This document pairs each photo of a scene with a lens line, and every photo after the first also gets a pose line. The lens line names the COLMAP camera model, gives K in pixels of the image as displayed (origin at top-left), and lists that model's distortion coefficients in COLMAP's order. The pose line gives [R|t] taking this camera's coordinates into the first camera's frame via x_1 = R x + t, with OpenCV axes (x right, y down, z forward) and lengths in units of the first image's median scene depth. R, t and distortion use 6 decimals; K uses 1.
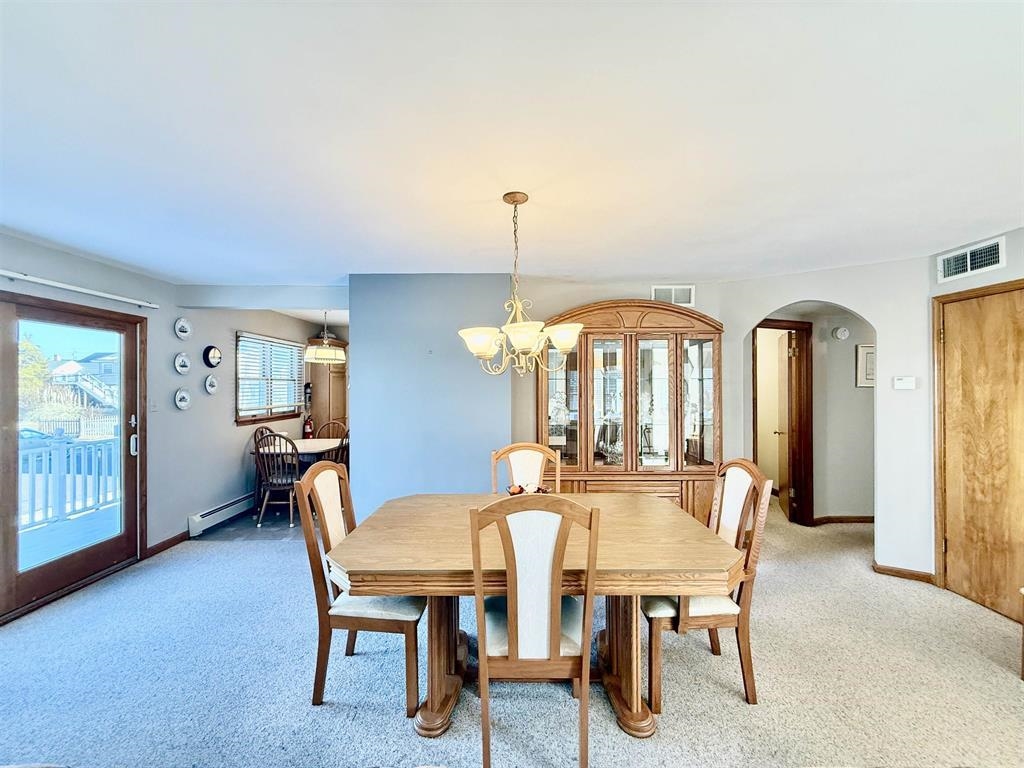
lens RADIAL K [[406.5, 0, 510.7], [0, 406.5, 384.3], [0, 0, 1]] dist [0.000879, 0.000310]
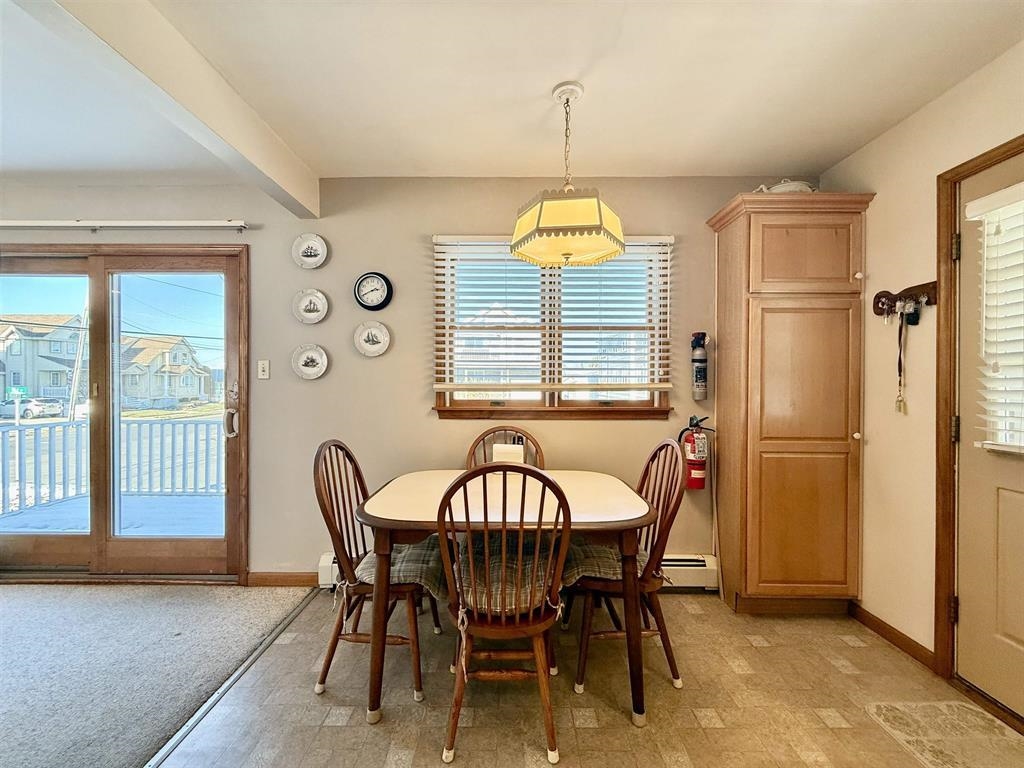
lens RADIAL K [[406.5, 0, 510.7], [0, 406.5, 384.3], [0, 0, 1]] dist [0.000879, 0.000310]
pose [[-0.011608, 0.009370, -0.999889, -0.130053], [0.004252, 0.999948, 0.009321, 0.048396], [0.999924, -0.004143, -0.011647, 0.974556]]
